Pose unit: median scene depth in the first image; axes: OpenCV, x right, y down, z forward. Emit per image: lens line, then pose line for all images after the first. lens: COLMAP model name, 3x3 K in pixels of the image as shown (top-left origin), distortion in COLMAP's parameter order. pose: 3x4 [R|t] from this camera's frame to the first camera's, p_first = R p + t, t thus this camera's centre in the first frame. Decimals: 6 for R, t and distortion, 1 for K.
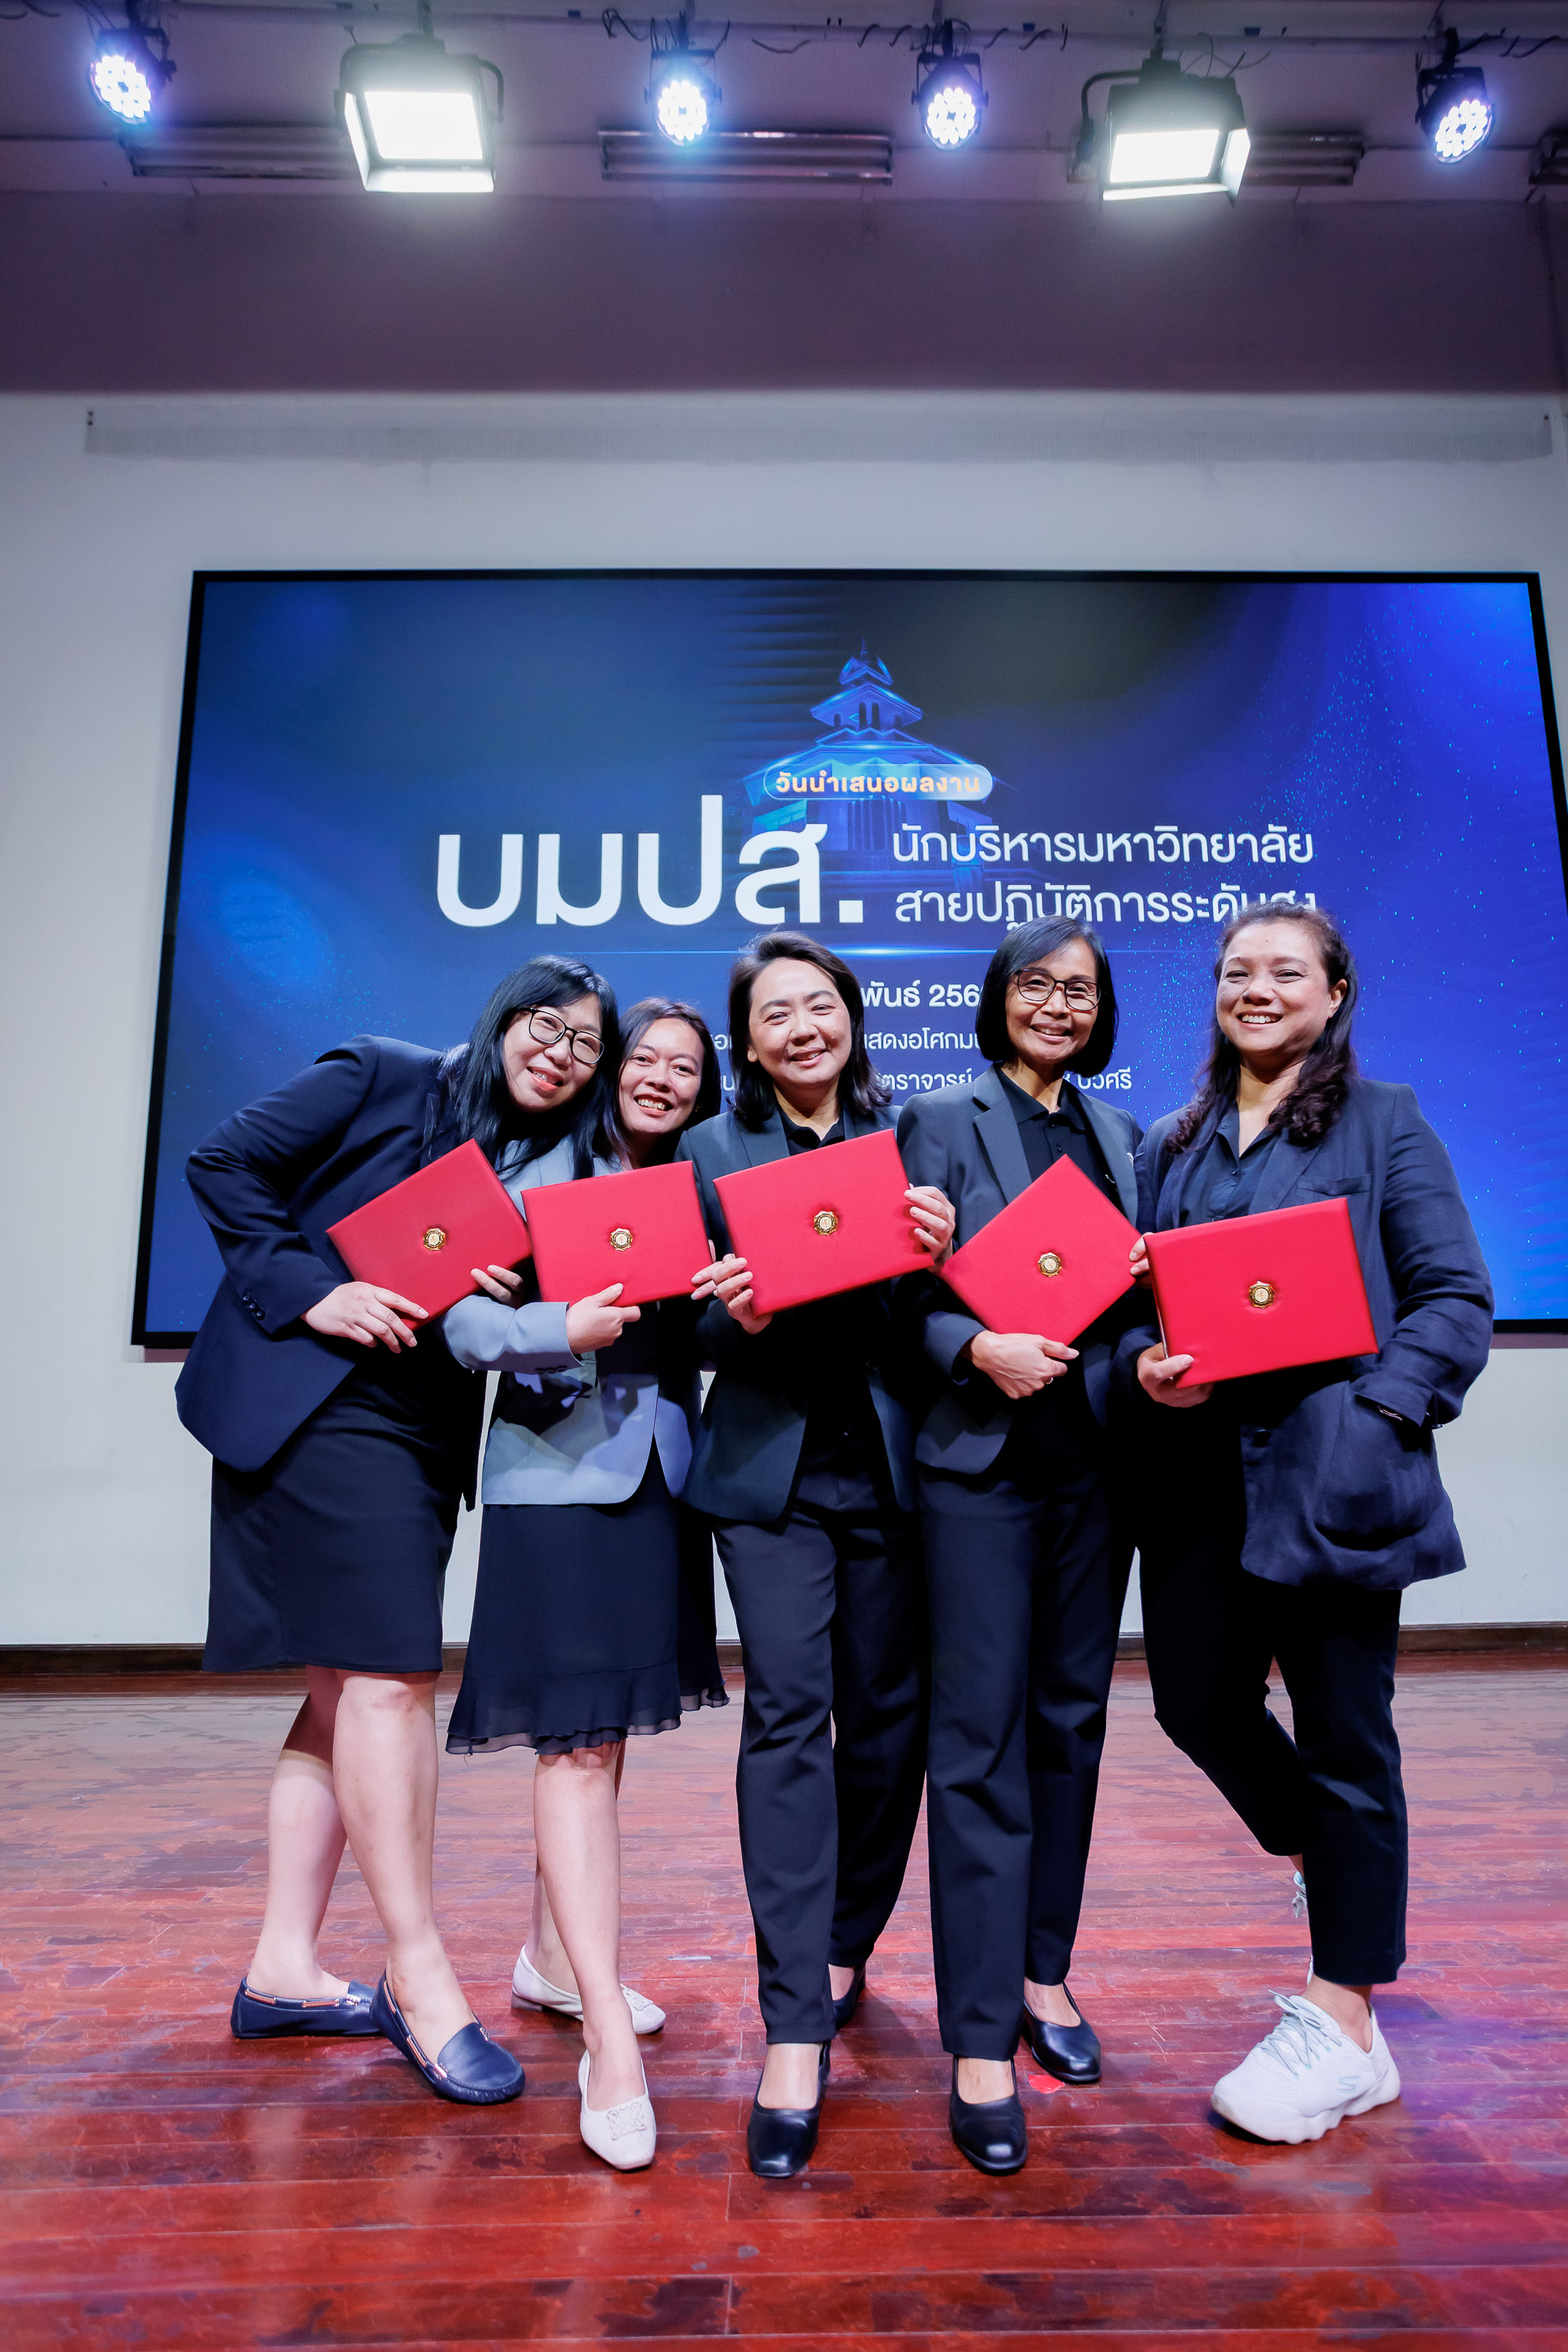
lens RADIAL K [[1387.2, 0, 814.7], [0, 1387.2, 1169.5], [0, 0, 1]] dist [-0.026274, 0.022714]
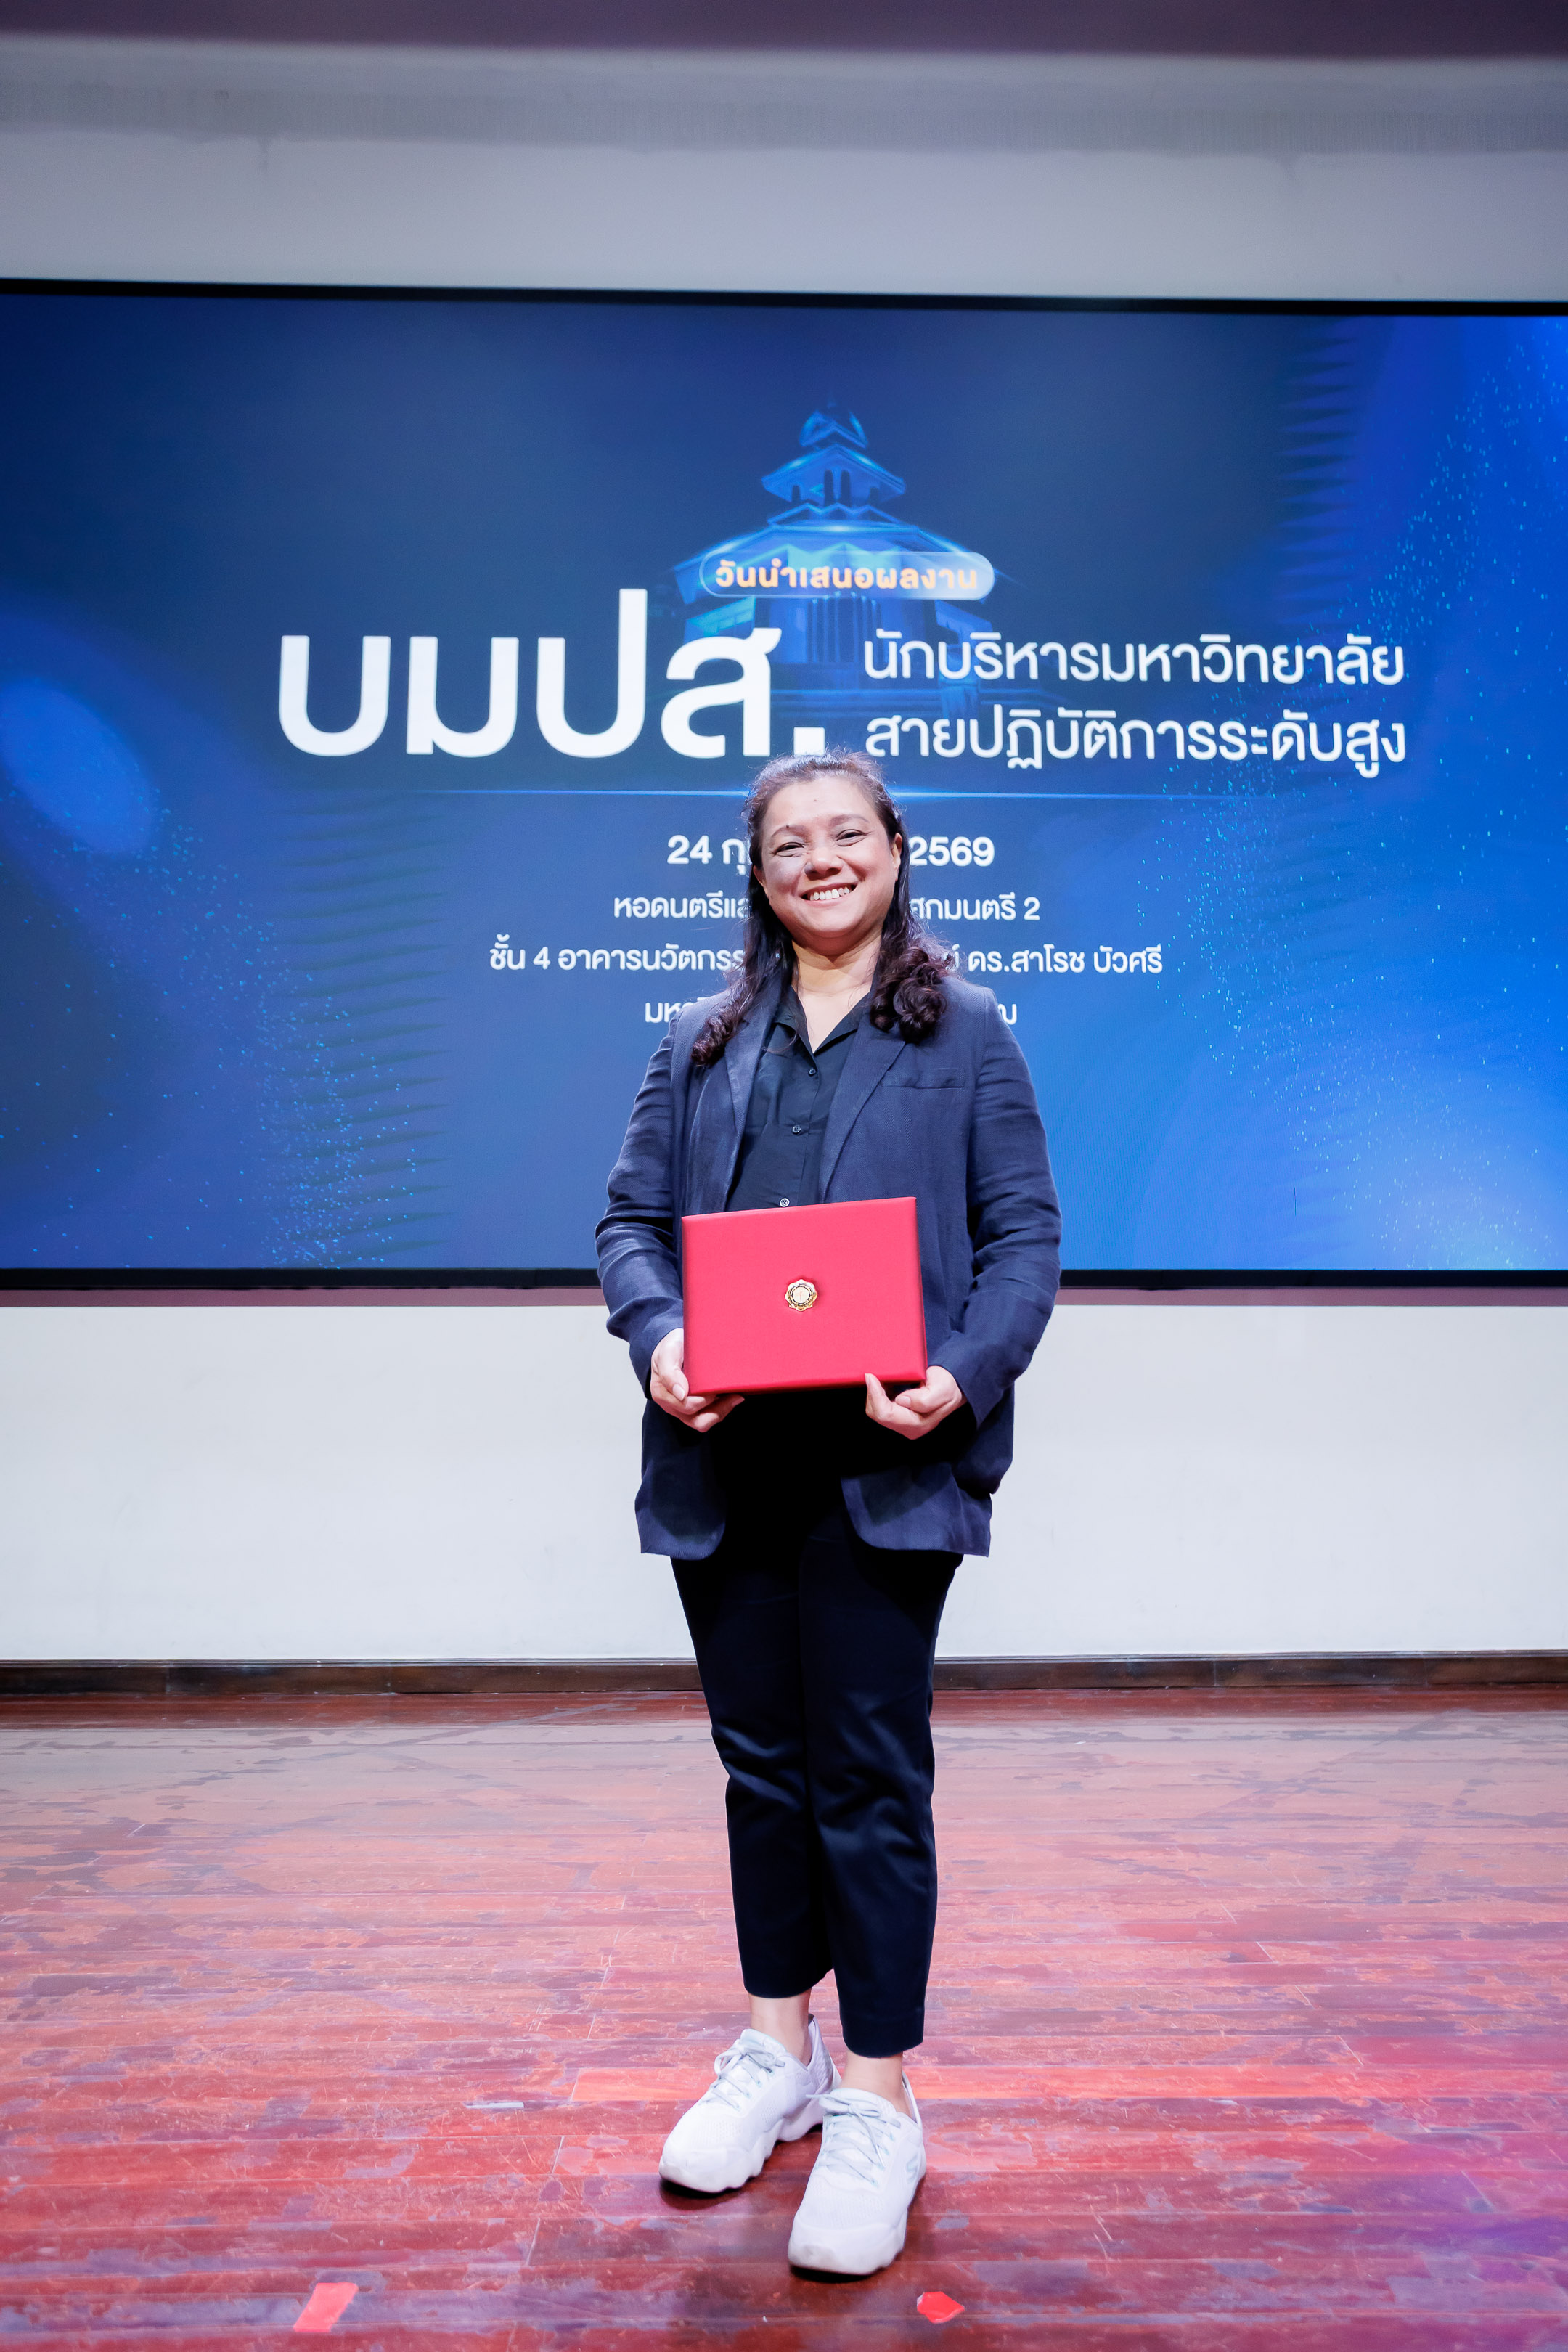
lens RADIAL K [[1641.1, 0, 833.4], [0, 1641.1, 1167.7], [0, 0, 1]] dist [0.000660, 0.020737]
pose [[0.999950, 0.009583, 0.002755, 0.039401], [-0.009707, 0.998729, 0.049466, 0.008133], [-0.002278, -0.049491, 0.998772, 0.060926]]
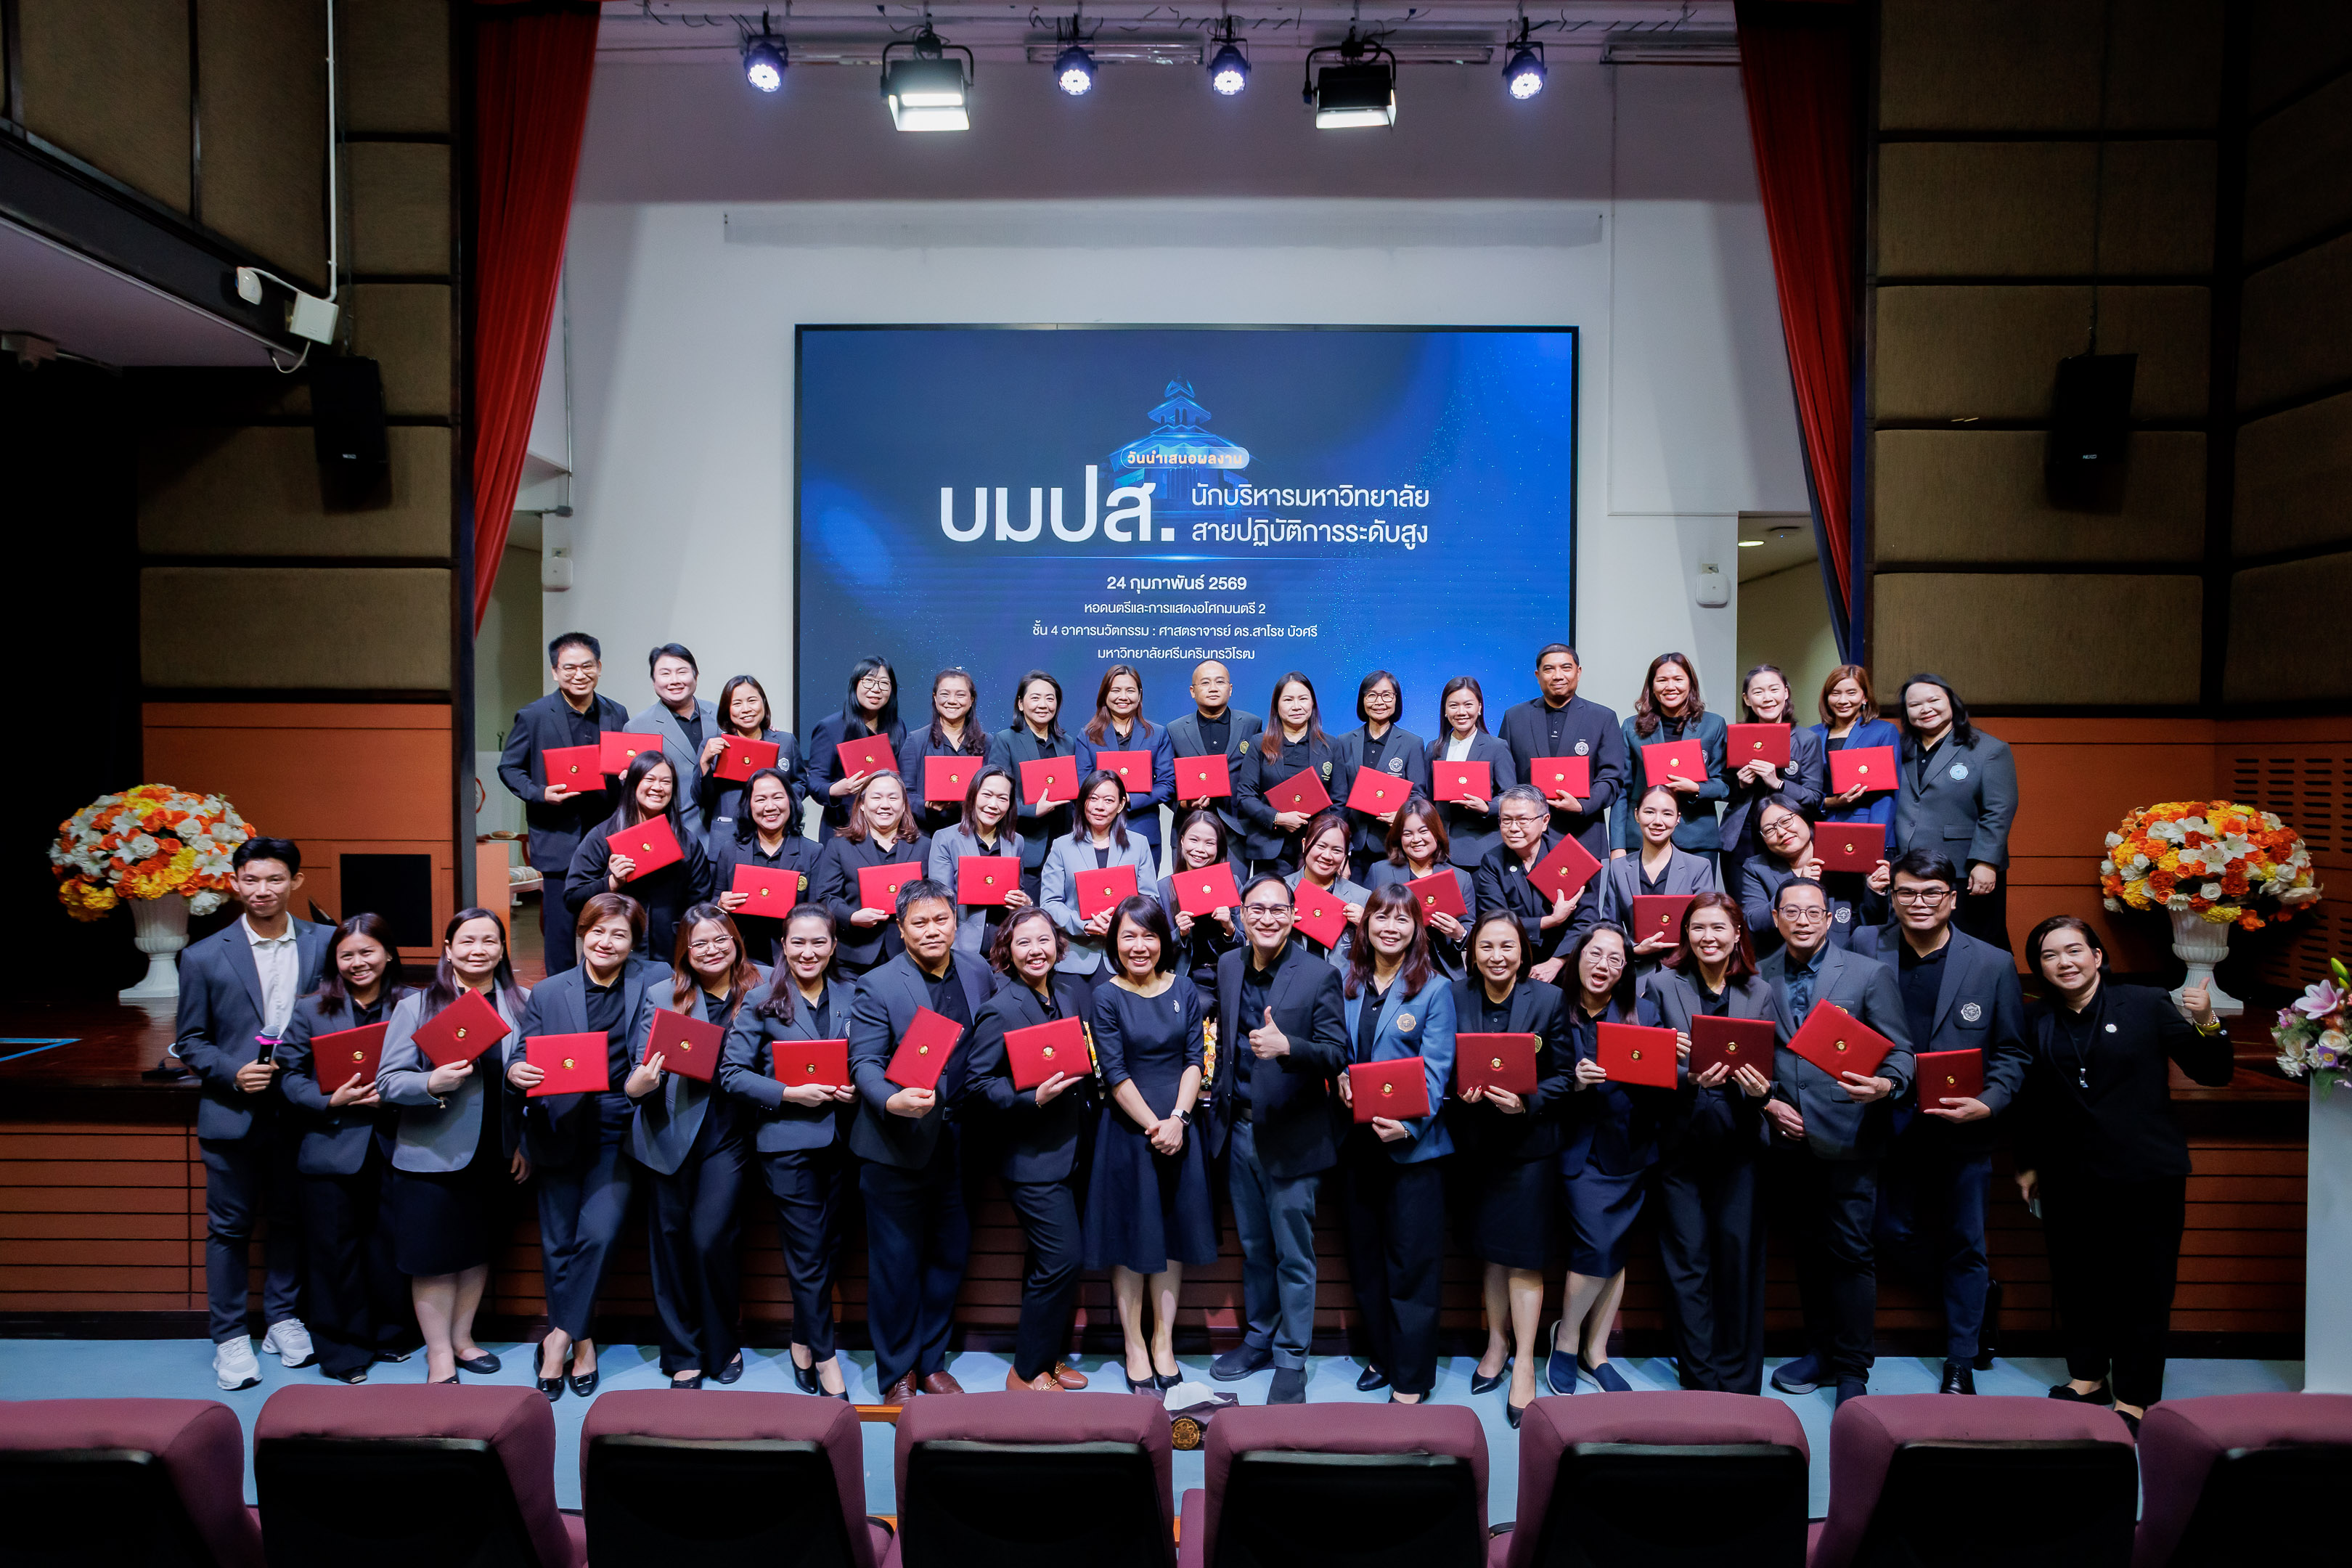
lens RADIAL K [[1364.2, 0, 1164.3], [0, 1364.2, 786.5], [0, 0, 1]] dist [-0.027797, 0.006462]
pose [[0.999513, 0.018622, -0.025022, 0.072258], [-0.013159, 0.979087, 0.203016, -0.224518], [0.028280, -0.202588, 0.978856, -0.813283]]
